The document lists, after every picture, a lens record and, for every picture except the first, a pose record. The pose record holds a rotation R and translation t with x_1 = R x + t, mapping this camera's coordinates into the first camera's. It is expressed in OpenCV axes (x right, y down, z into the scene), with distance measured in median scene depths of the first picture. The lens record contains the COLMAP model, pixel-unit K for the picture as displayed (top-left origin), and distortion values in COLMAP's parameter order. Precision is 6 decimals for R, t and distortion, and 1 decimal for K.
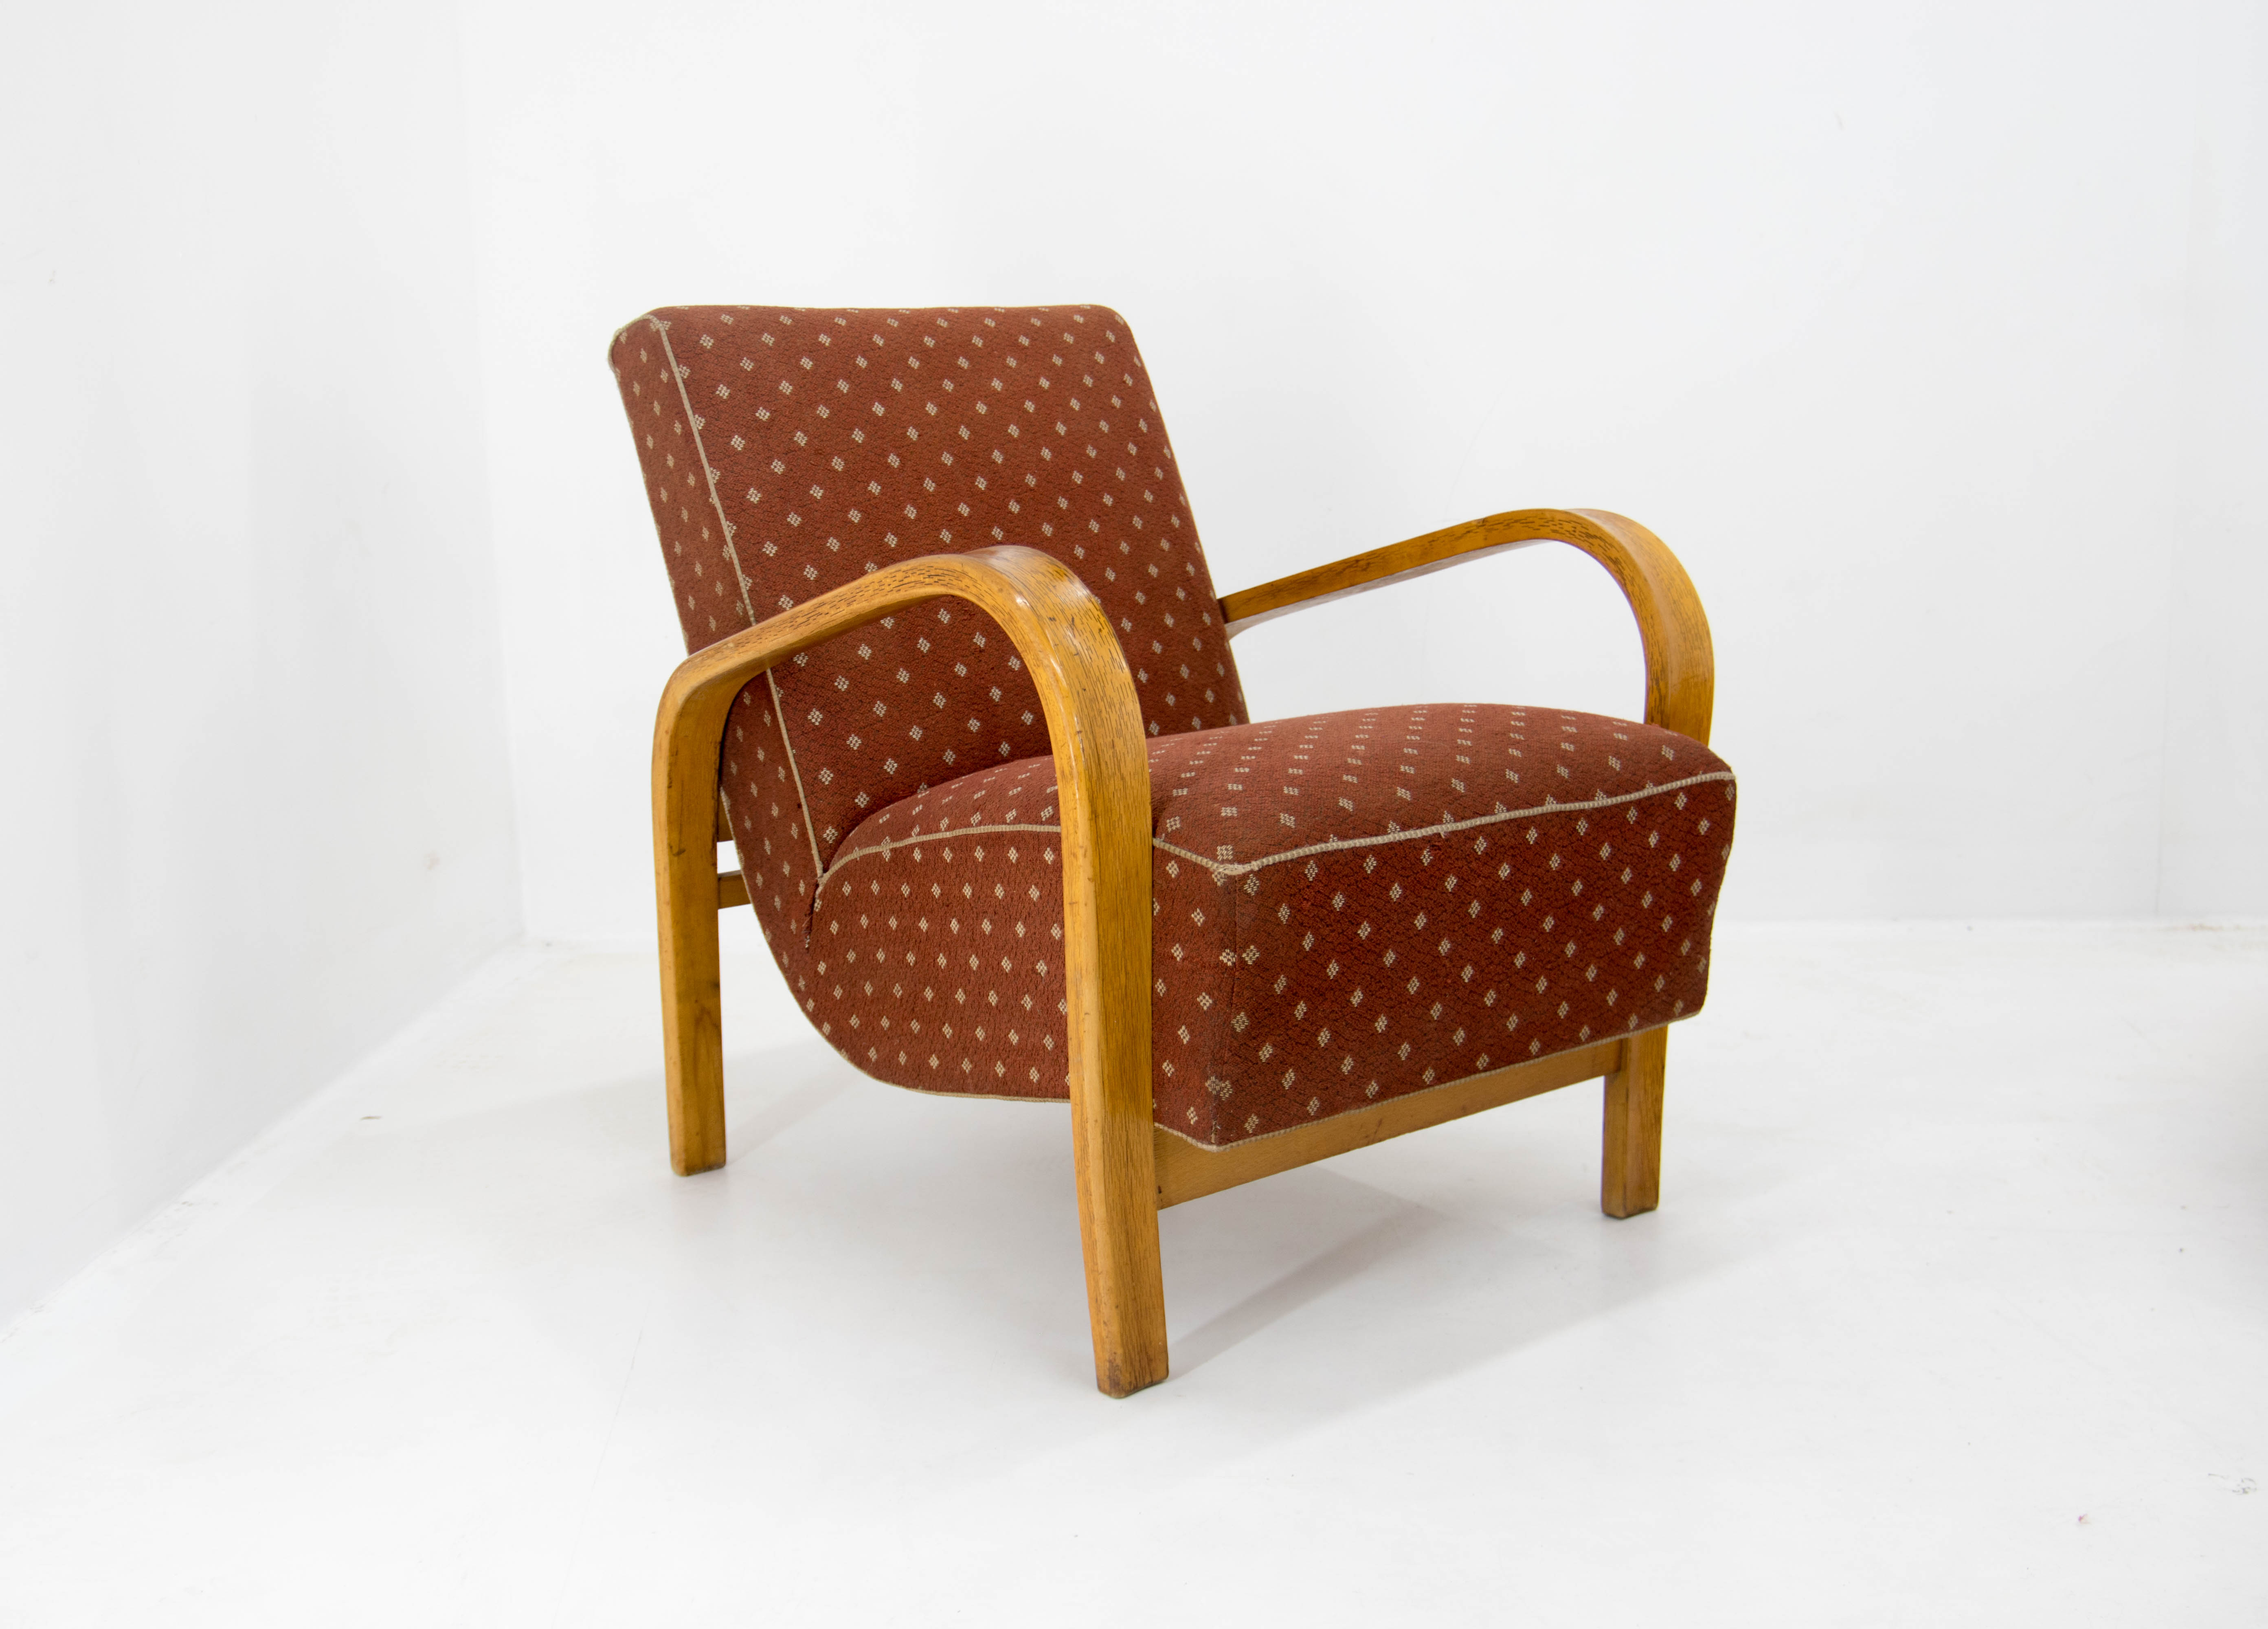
lens RADIAL K [[2473.2, 0, 1134.0], [0, 2473.2, 814.5], [0, 0, 1]] dist [-0.011466, -0.012353]
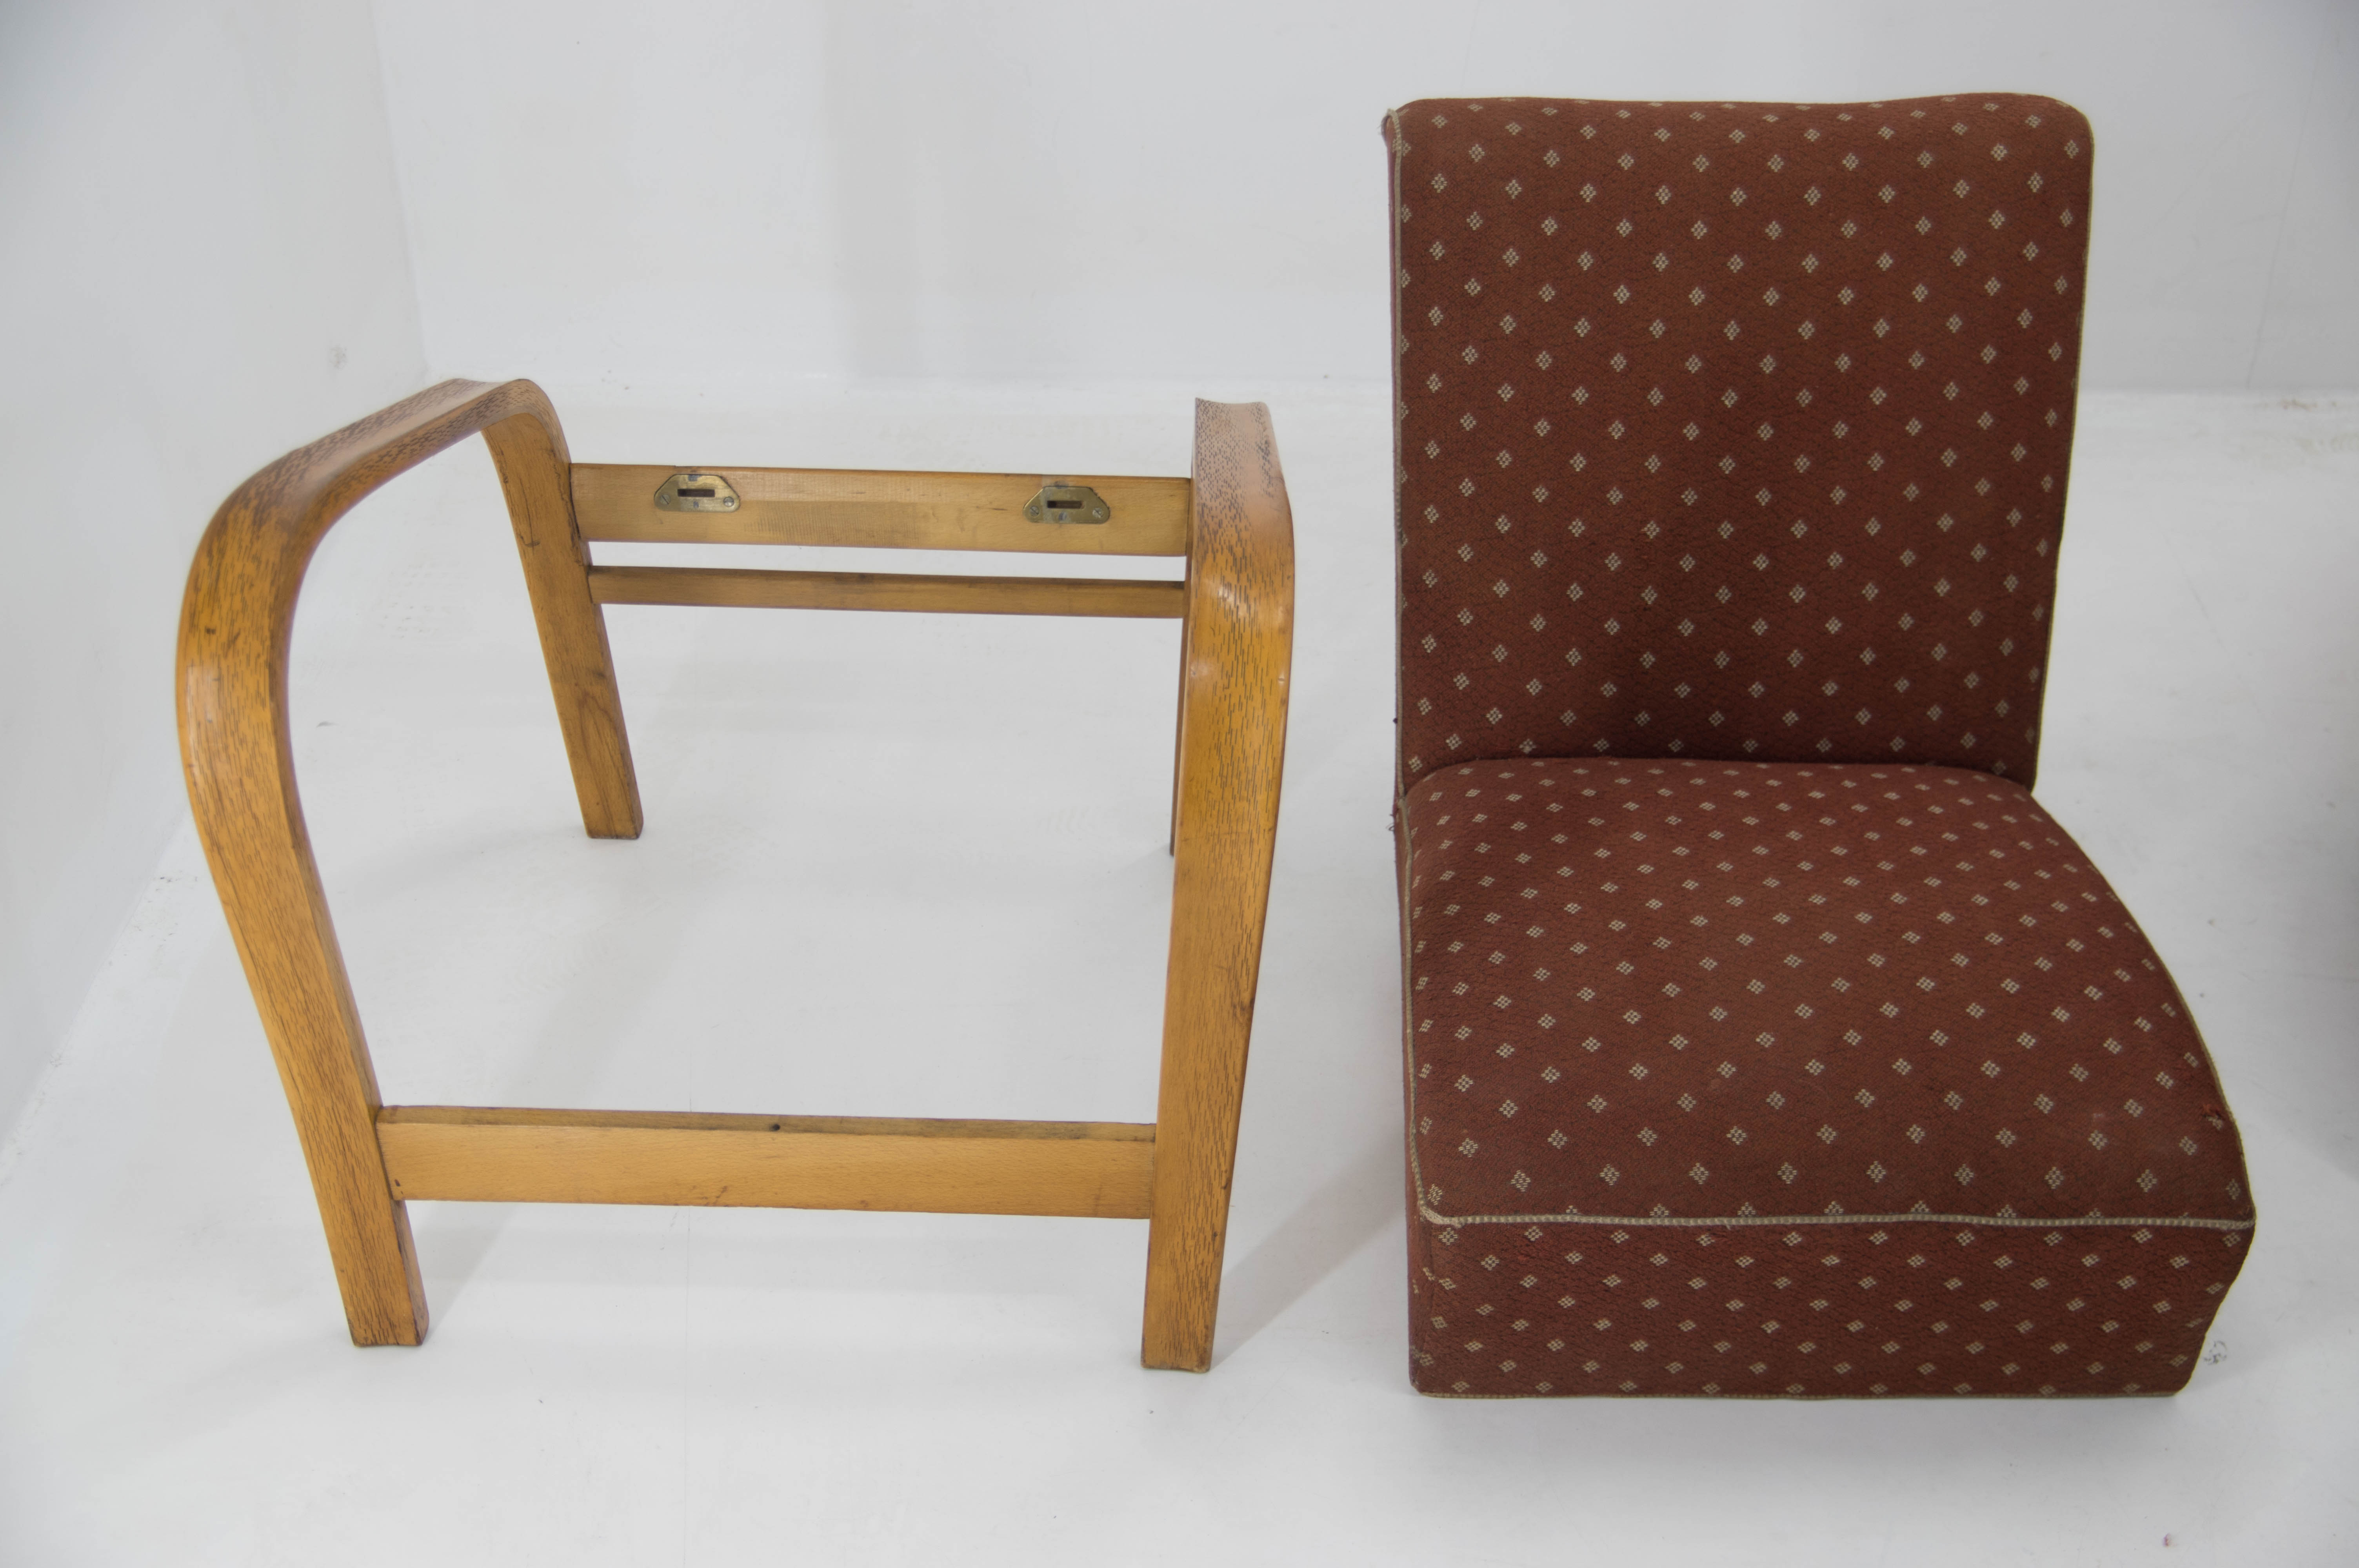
lens RADIAL K [[3004.7, 0, 1180.2], [0, 3004.7, 813.5], [0, 0, 1]] dist [0.002992, 0.021938]
pose [[0.777753, 0.408330, -0.477878, 0.361773], [-0.128147, 0.847298, 0.515427, -0.553510], [0.615369, -0.339636, 0.711314, 0.124089]]
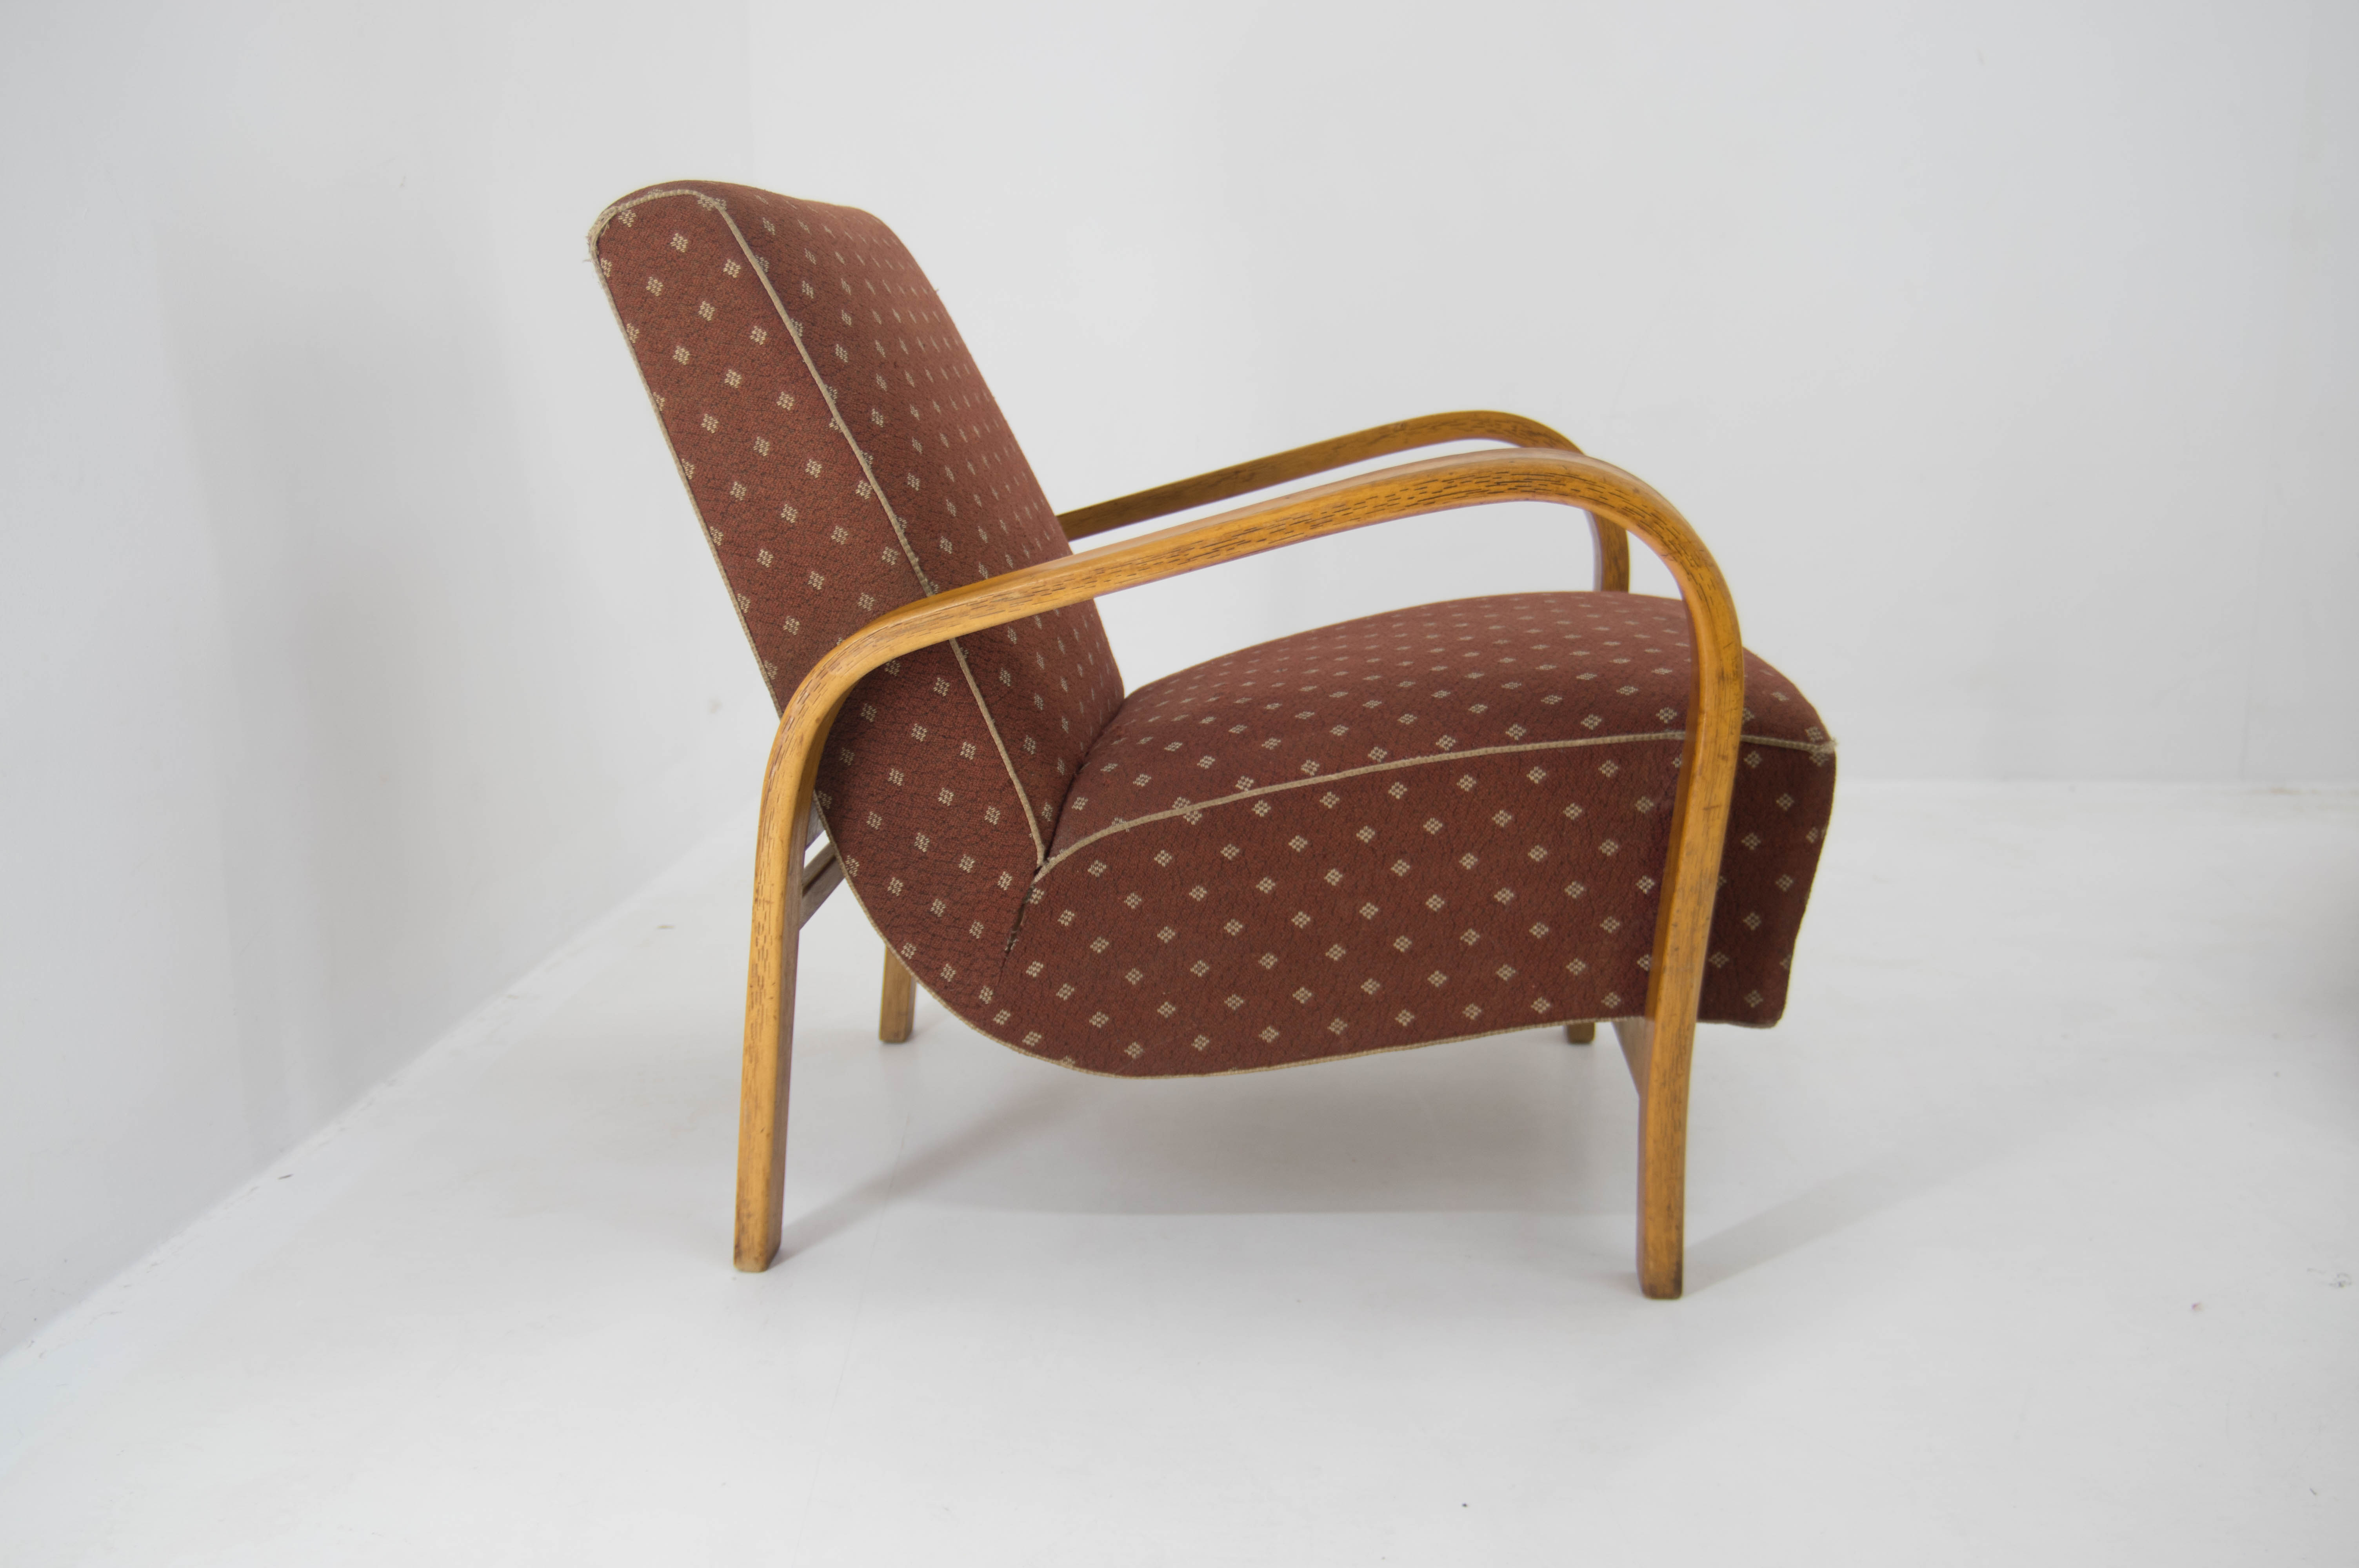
lens RADIAL K [[2158.0, 0, 1179.5], [0, 2158.0, 784.0], [0, 0, 1]] dist [-0.034848, -0.001859]
pose [[0.688896, -0.145607, 0.710086, -0.617487], [0.128321, 0.988642, 0.078235, -0.053514], [-0.713412, 0.037223, 0.699755, 0.445721]]
